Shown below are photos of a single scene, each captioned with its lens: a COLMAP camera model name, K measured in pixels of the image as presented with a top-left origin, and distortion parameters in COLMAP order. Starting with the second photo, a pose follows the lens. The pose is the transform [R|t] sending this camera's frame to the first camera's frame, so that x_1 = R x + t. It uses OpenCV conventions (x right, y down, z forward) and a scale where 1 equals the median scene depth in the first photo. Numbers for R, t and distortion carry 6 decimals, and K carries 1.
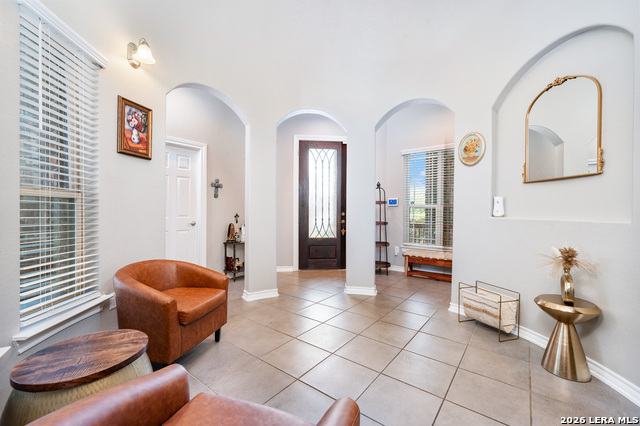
lens RADIAL K [[269.1, 0, 320.0], [0, 269.1, 213.0], [0, 0, 1]] dist [0.001370, 0.000143]
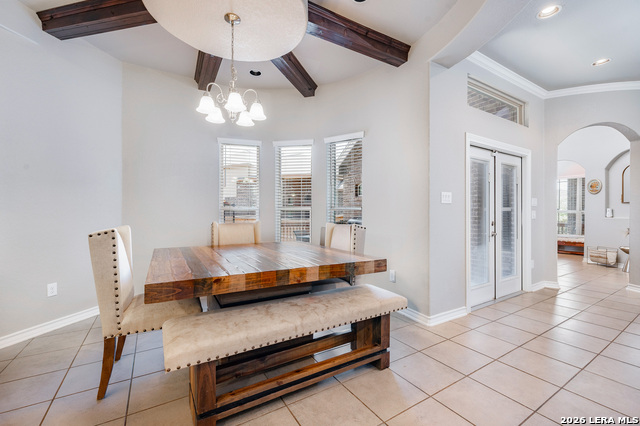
lens RADIAL K [[269.1, 0, 320.0], [0, 269.1, 213.0], [0, 0, 1]] dist [0.001370, 0.000143]
pose [[0.933095, -0.004617, -0.359600, -0.534980], [-0.000391, 0.999904, -0.013853, 0.005551], [0.359629, 0.013067, 0.933004, -1.349535]]
